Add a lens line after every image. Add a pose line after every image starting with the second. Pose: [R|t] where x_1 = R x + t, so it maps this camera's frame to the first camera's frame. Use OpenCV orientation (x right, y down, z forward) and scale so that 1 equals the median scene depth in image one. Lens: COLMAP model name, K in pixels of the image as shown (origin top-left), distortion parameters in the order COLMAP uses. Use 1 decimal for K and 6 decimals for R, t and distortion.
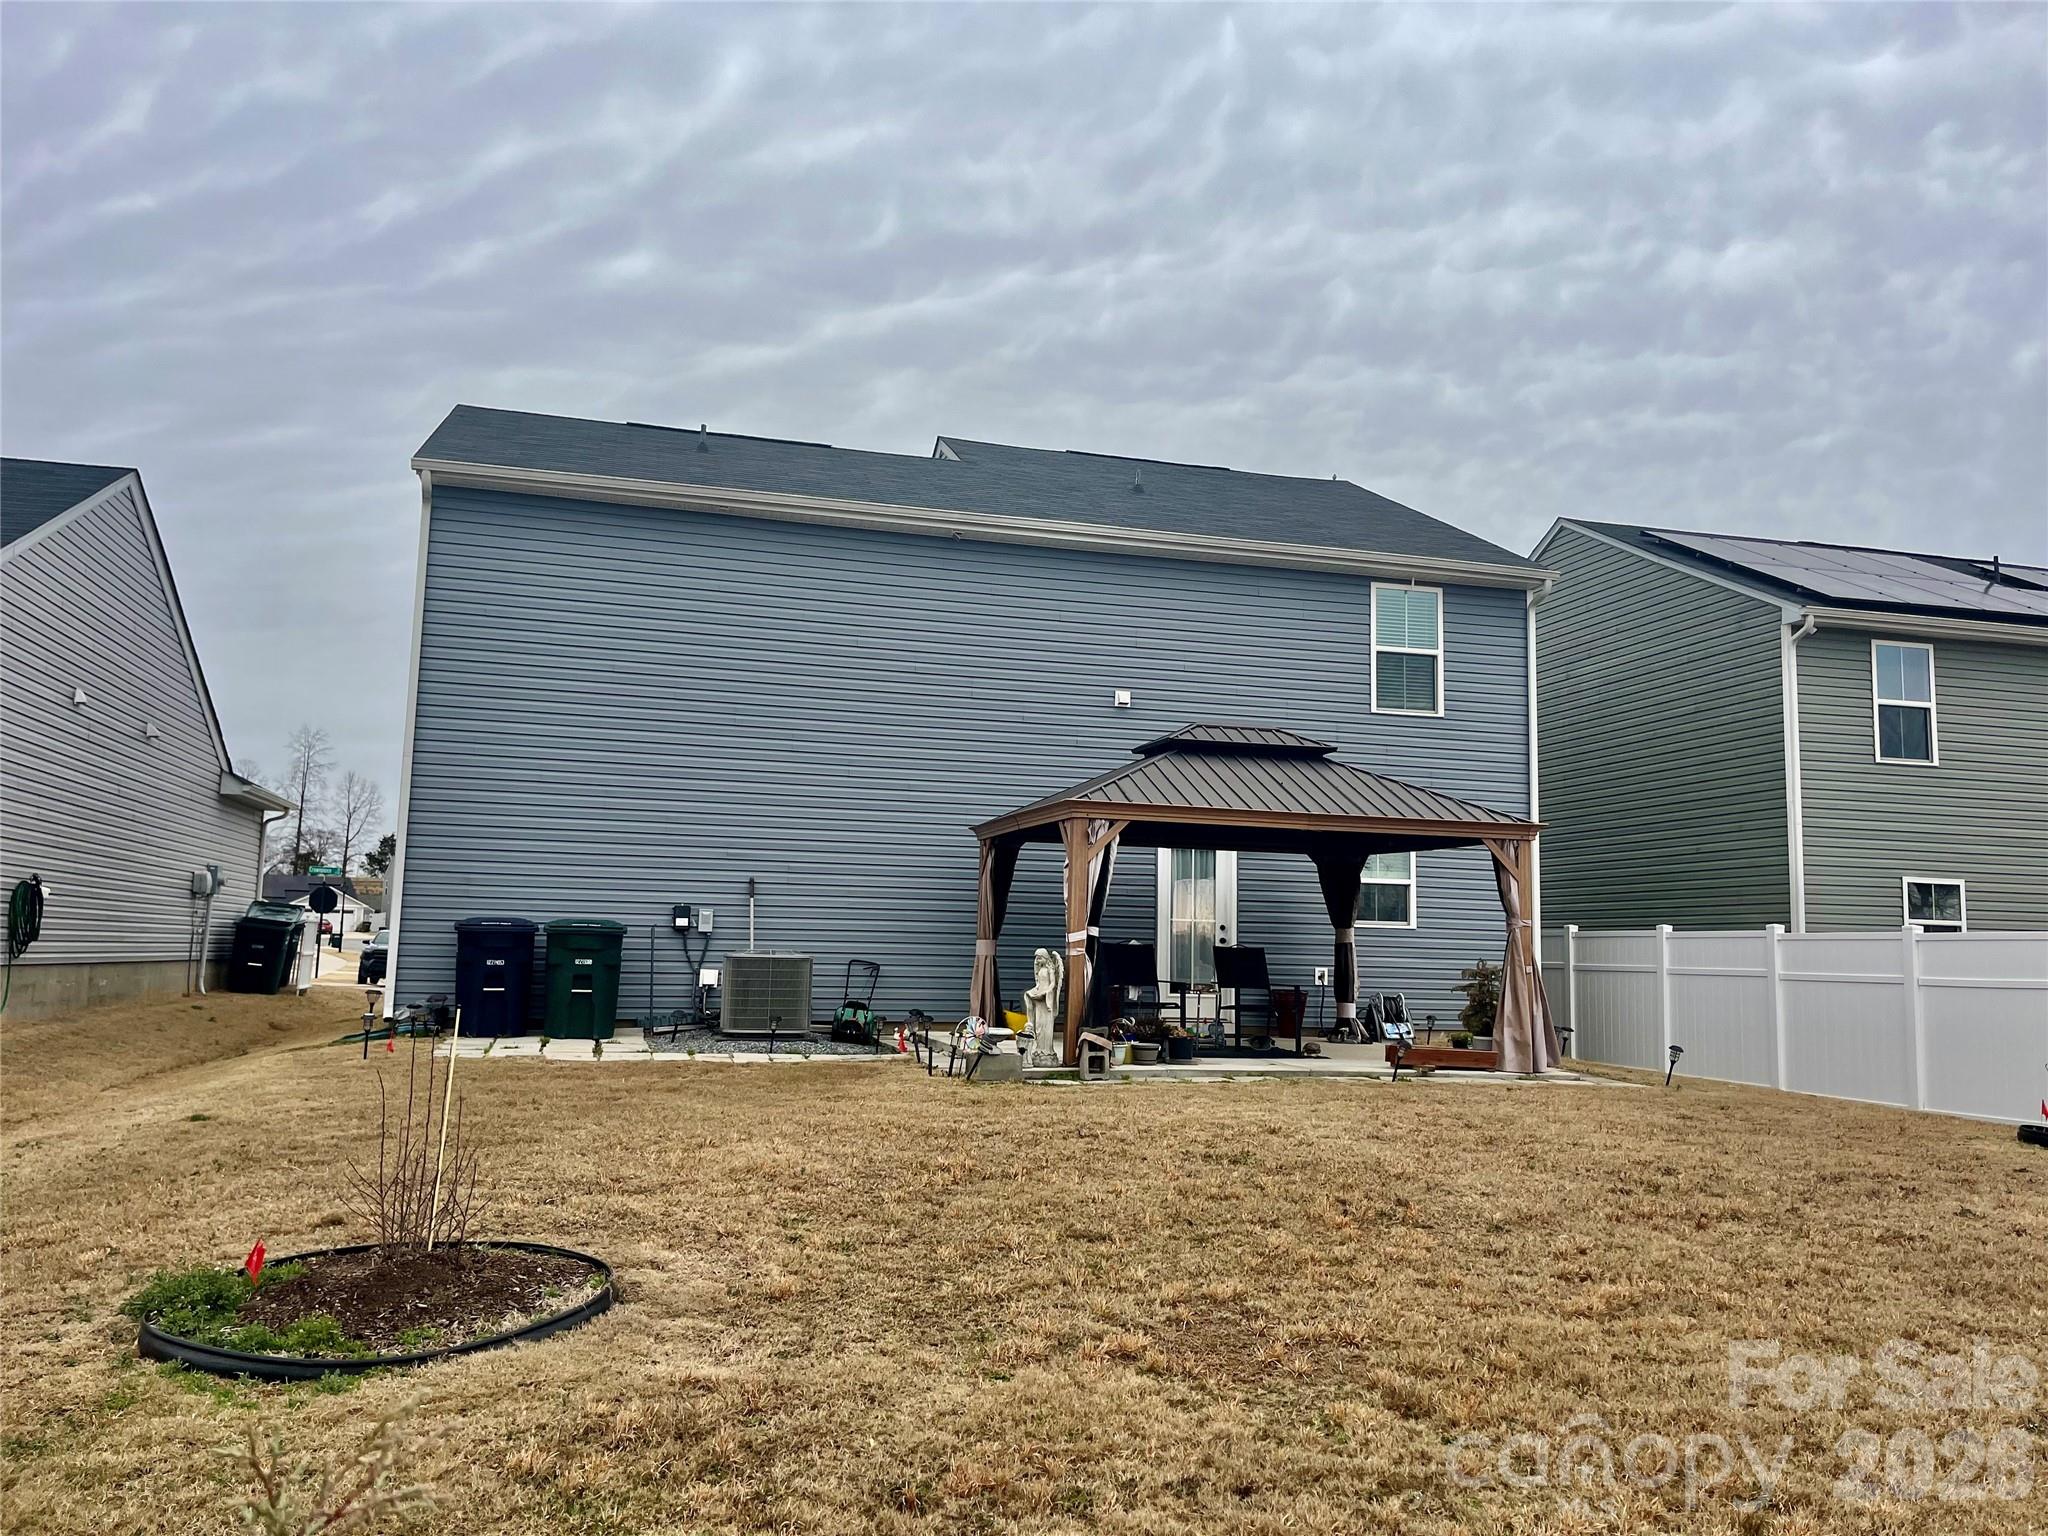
lens RADIAL K [[1493.8, 0, 1024.0], [0, 1493.8, 768.0], [0, 0, 1]] dist [0.045150, -0.051491]
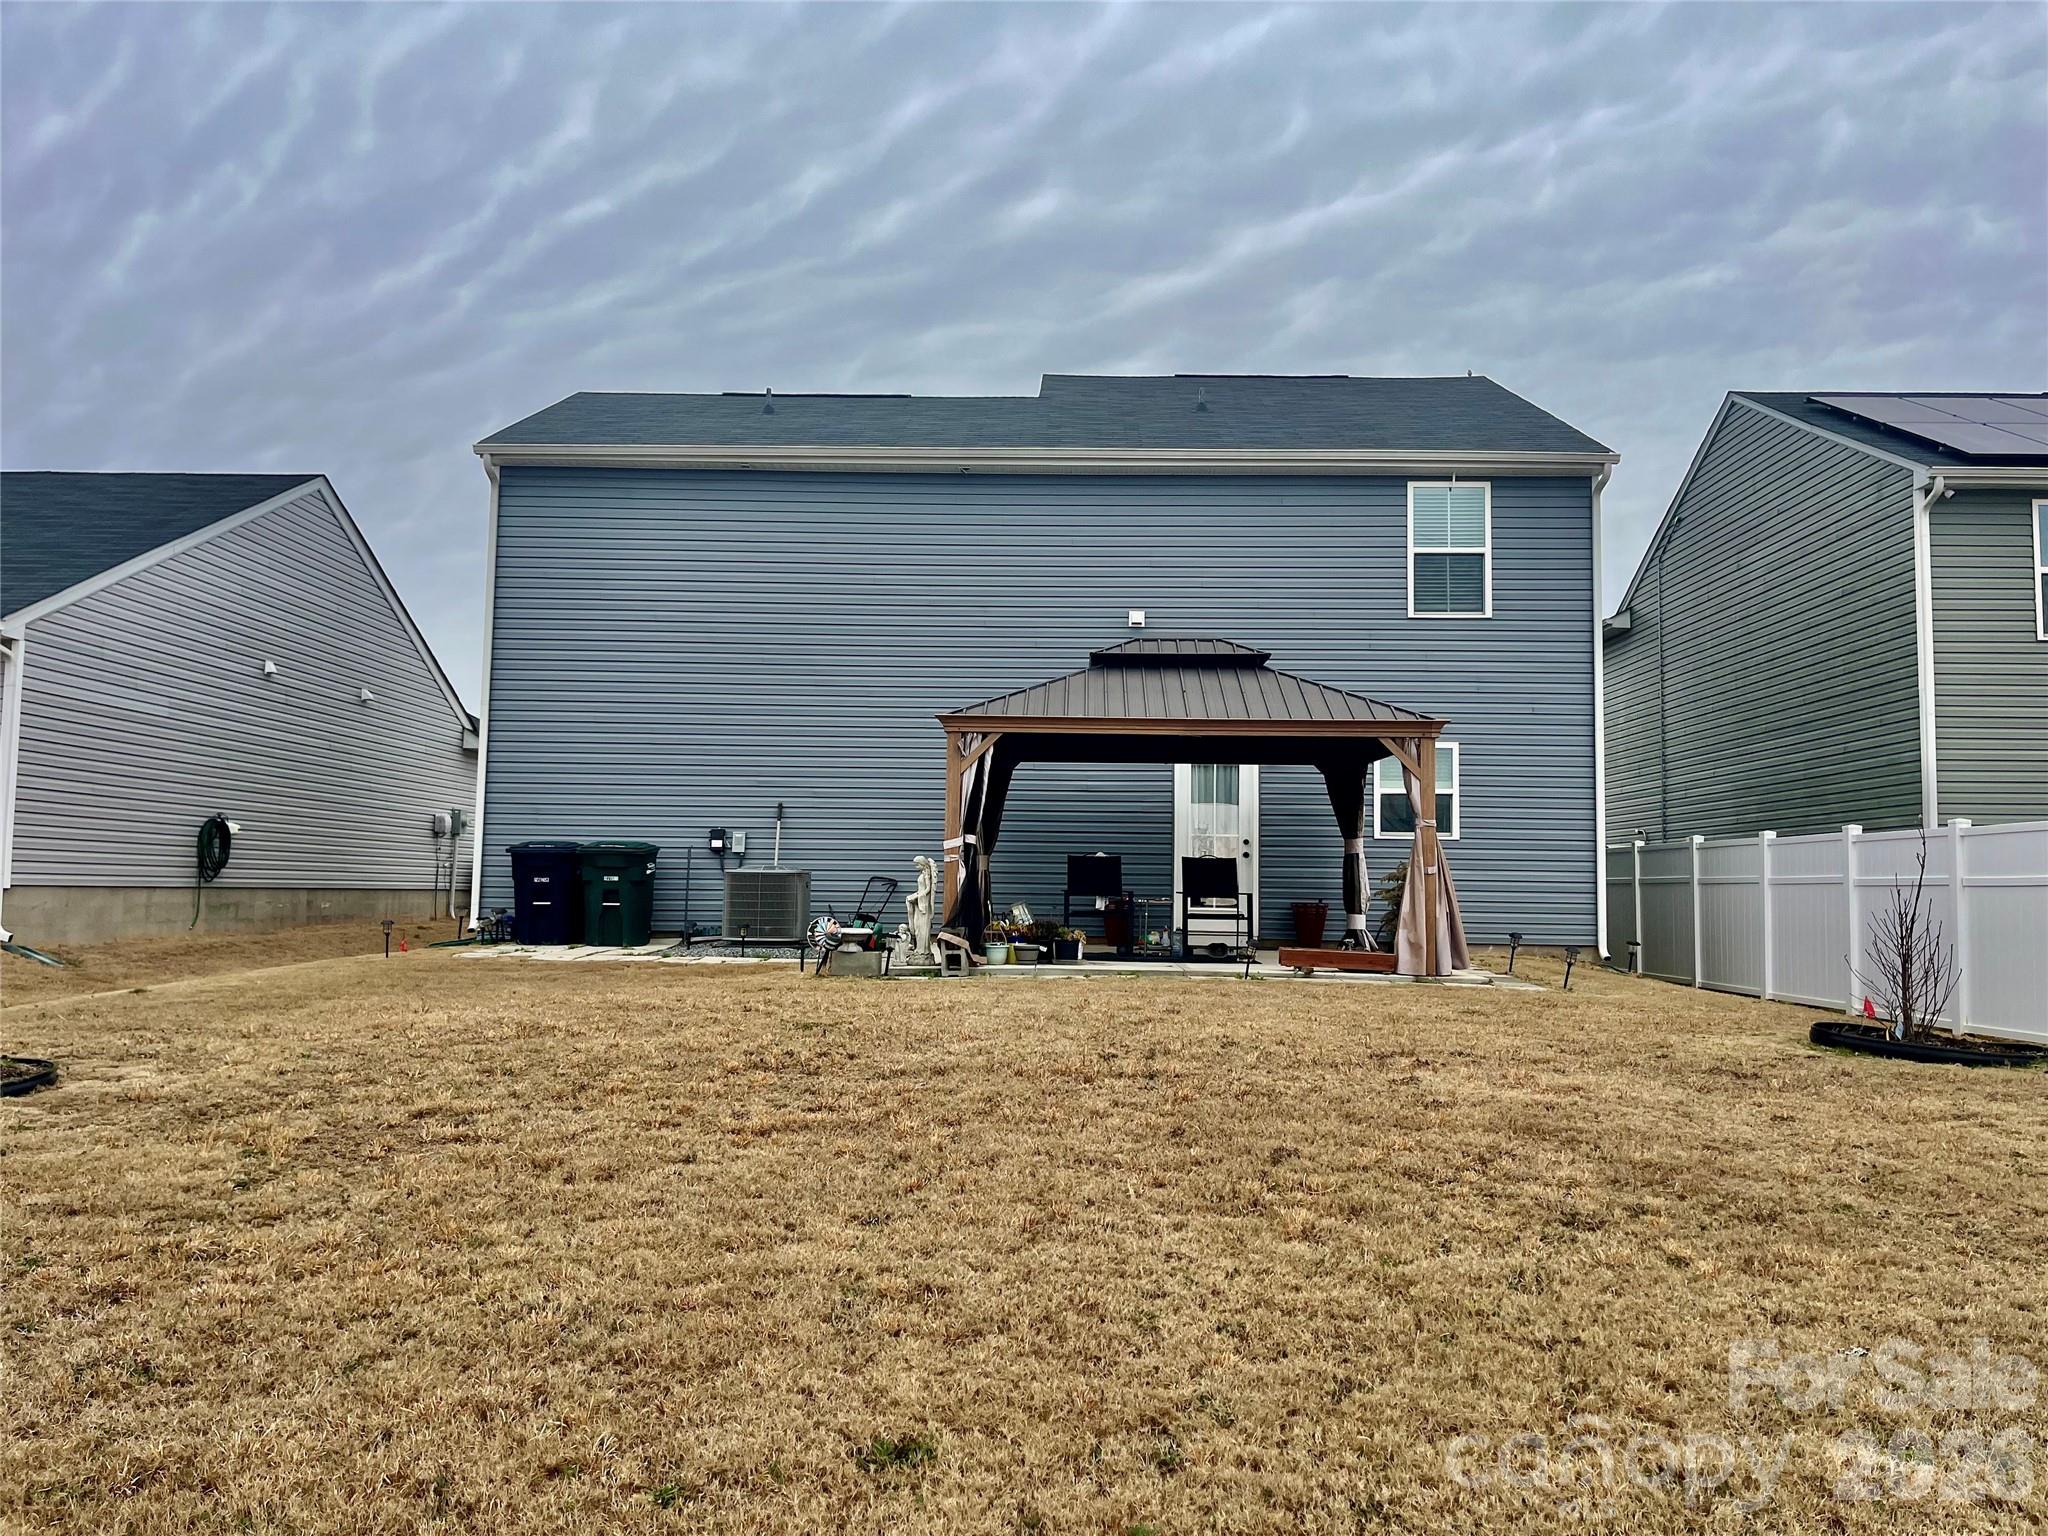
lens RADIAL K [[1551.6, 0, 1033.1], [0, 1551.6, 772.7], [0, 0, 1]] dist [0.068122, -0.084567]
pose [[0.960228, -0.031870, -0.277392, 0.262896], [0.043233, 0.998454, 0.034943, 0.016410], [0.275849, -0.045546, 0.960121, -0.034642]]
